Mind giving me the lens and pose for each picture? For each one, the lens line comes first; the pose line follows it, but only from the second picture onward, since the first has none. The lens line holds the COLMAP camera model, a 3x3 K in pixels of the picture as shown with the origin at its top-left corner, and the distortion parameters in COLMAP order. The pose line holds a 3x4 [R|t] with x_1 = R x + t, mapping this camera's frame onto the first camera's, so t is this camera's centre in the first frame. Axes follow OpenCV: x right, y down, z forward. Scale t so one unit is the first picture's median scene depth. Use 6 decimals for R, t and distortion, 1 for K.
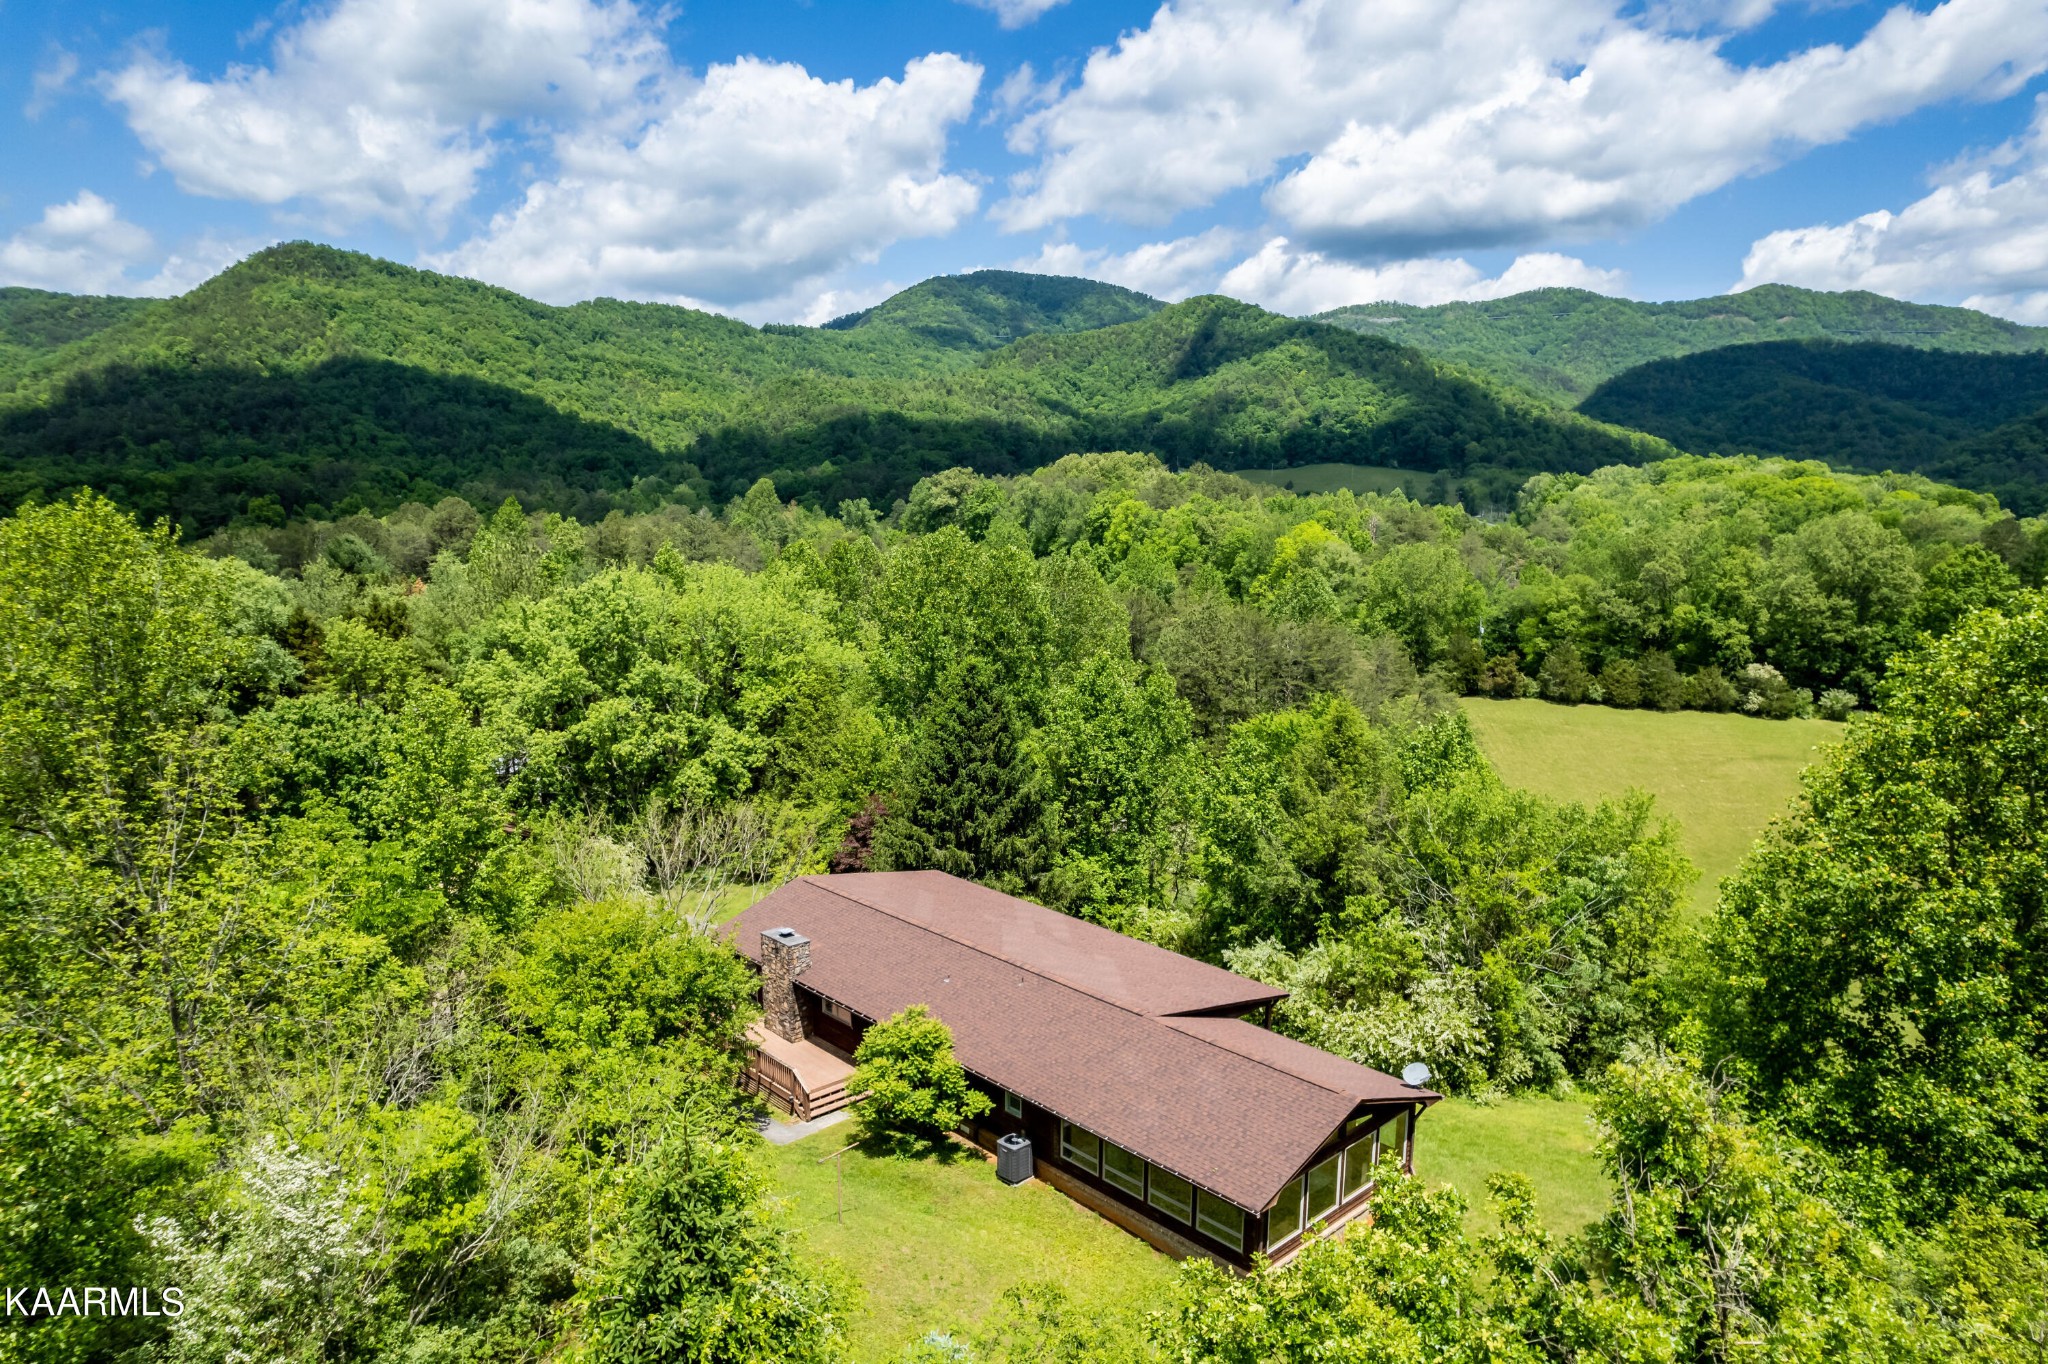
lens RADIAL K [[1317.4, 0, 1029.0], [0, 1317.4, 679.2], [0, 0, 1]] dist [-0.076411, 0.069395]
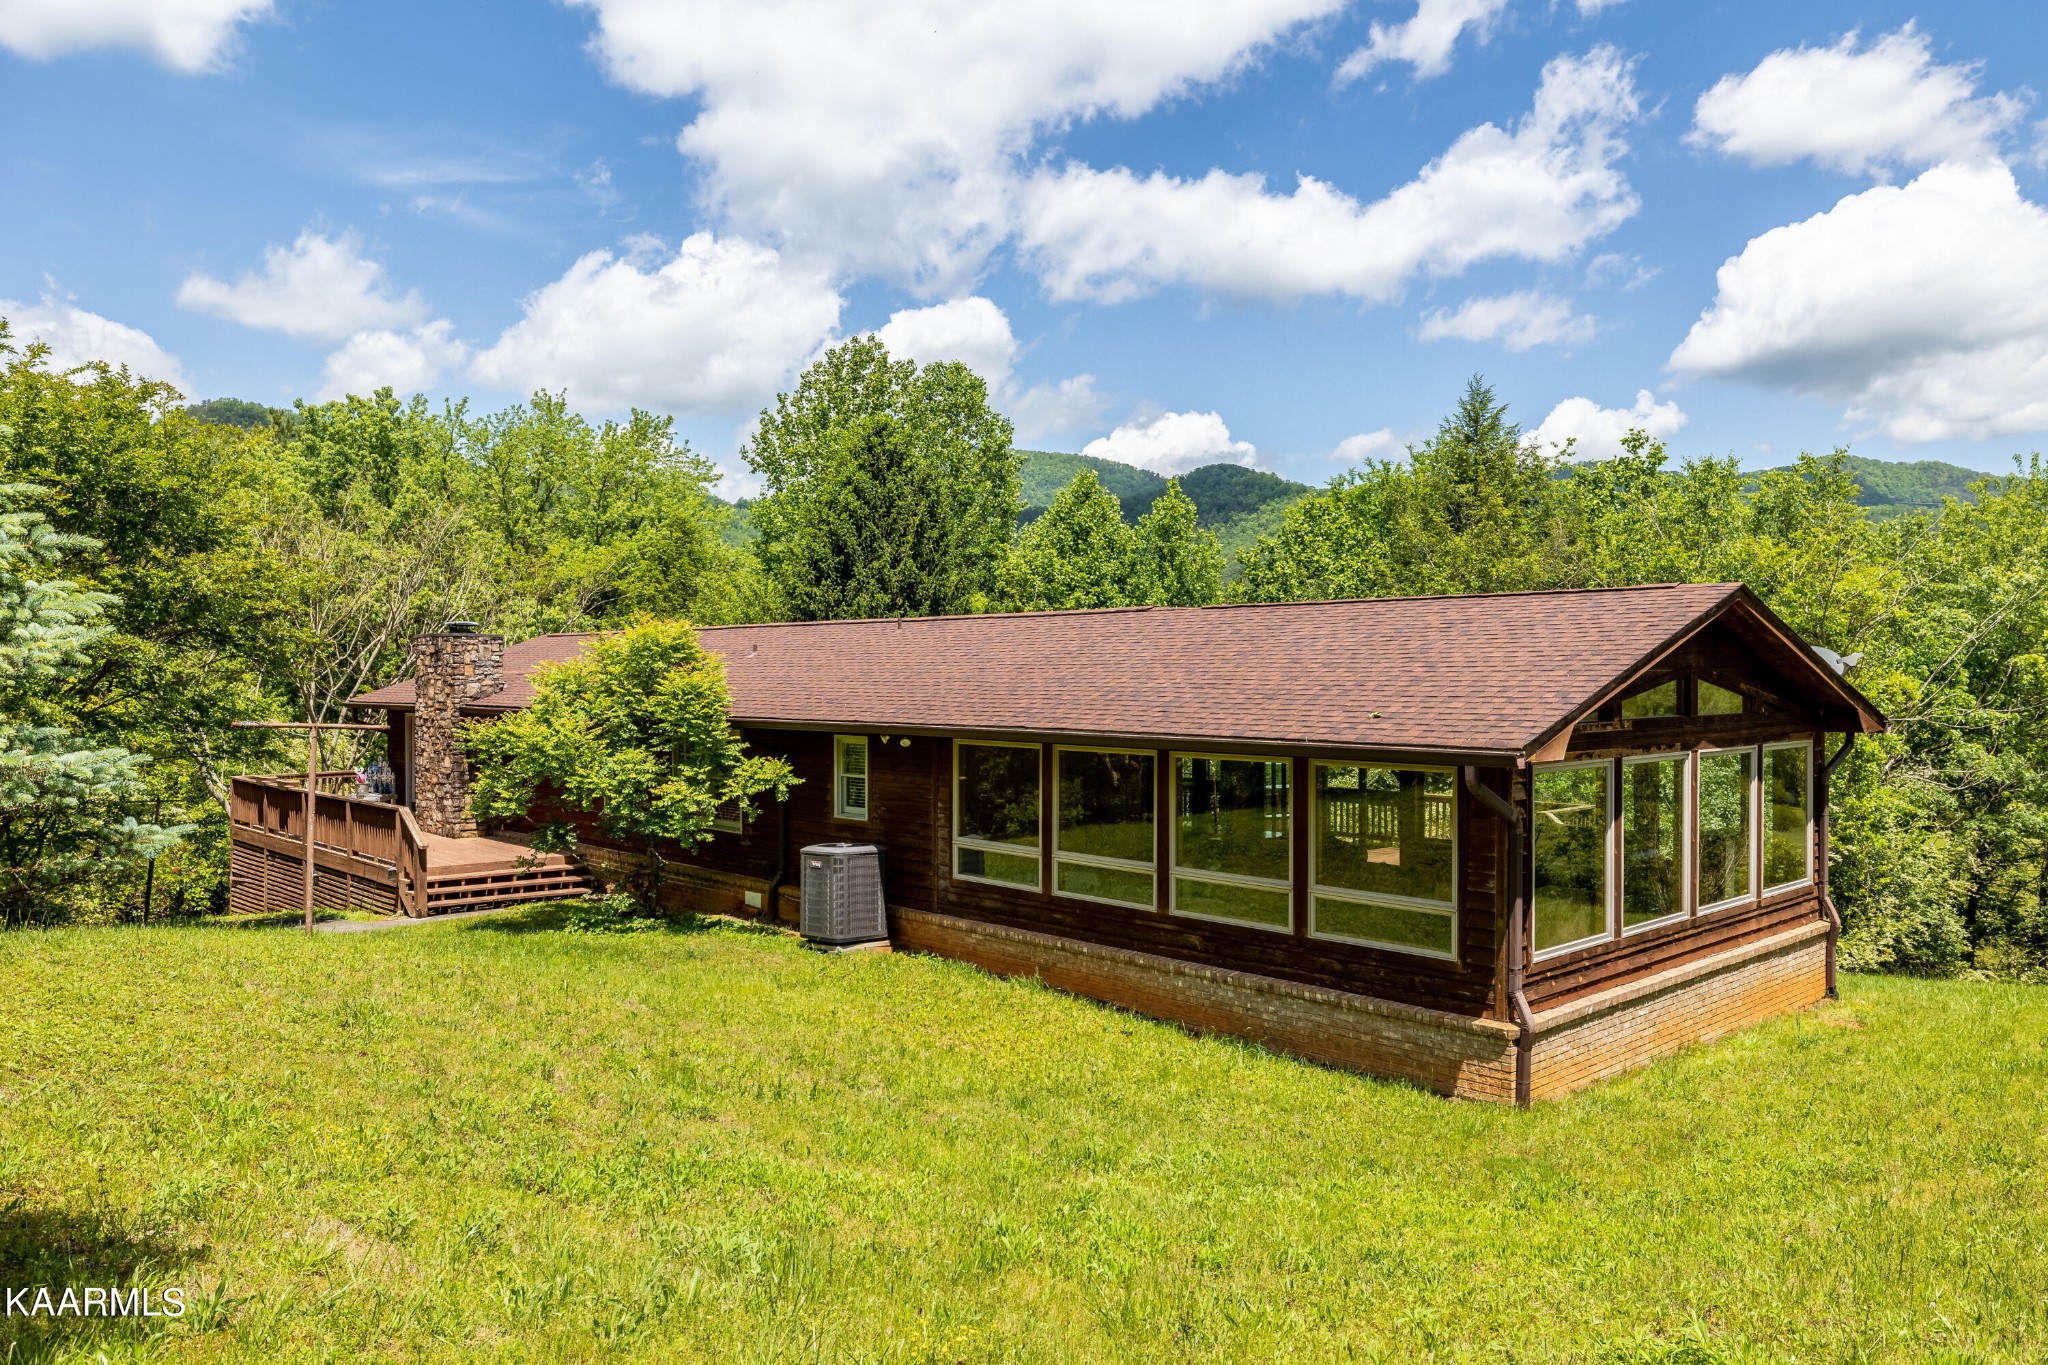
lens RADIAL K [[1430.9, 0, 1026.8], [0, 1430.9, 685.3], [0, 0, 1]] dist [-0.000078, -0.005403]
pose [[0.999985, -0.004899, -0.002439, 0.029623], [0.004454, 0.987492, -0.157605, 0.230078], [0.003181, 0.157592, 0.987499, 0.335991]]
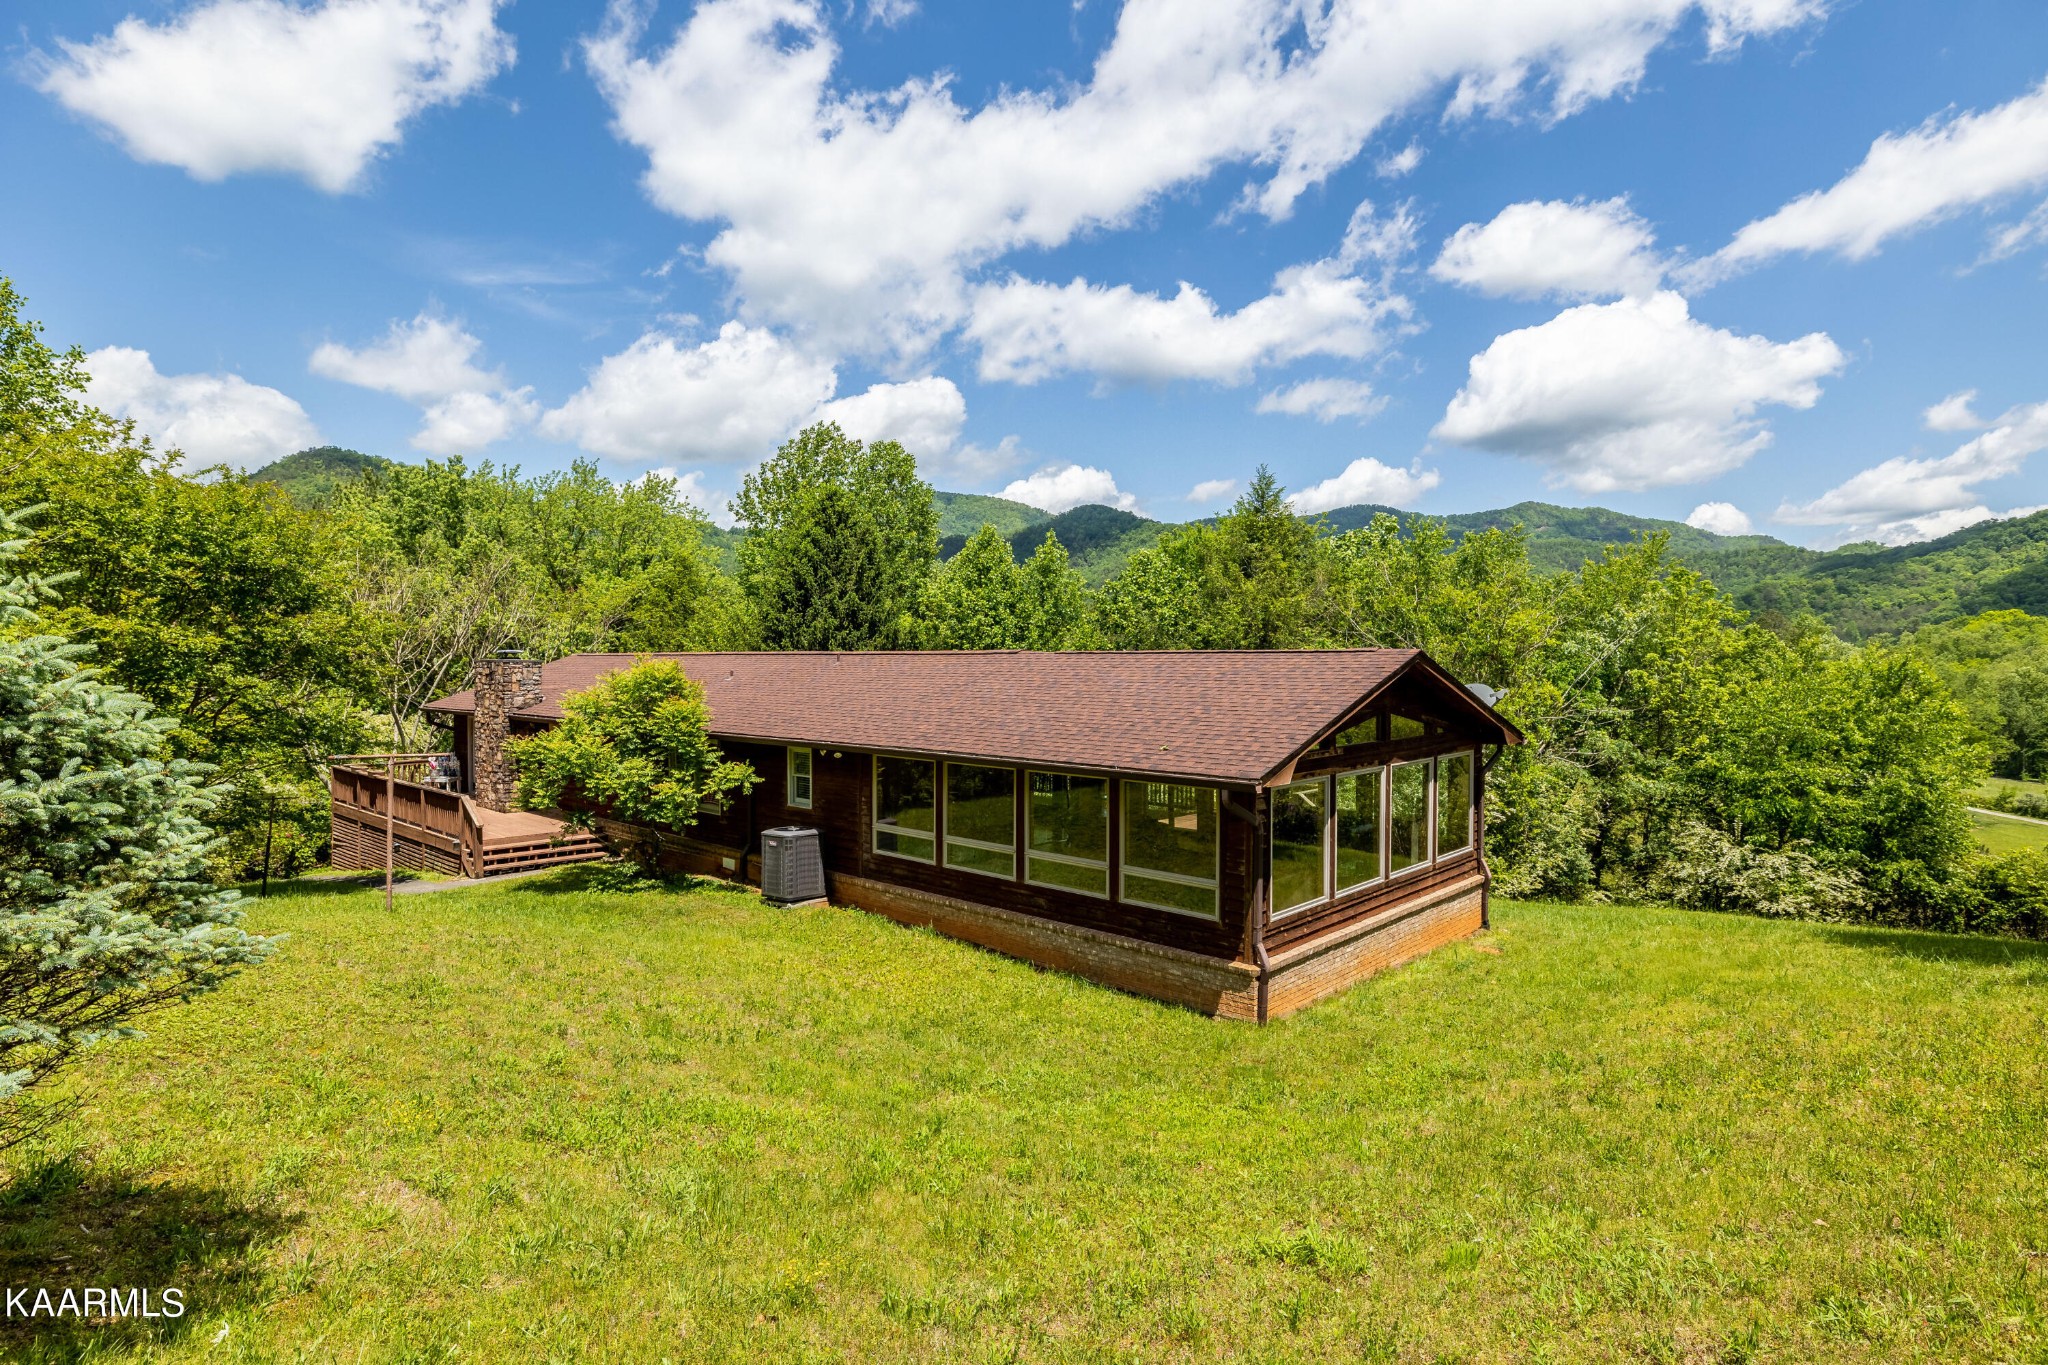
lens RADIAL K [[1059.5, 0, 1024.0], [0, 1059.5, 682.5], [0, 0, 1]] dist [-0.005522, -0.000206]
pose [[0.997698, -0.005389, 0.067601, 0.035811], [0.014991, 0.989704, -0.142343, 0.219351], [-0.066138, 0.143029, 0.987506, 0.325866]]
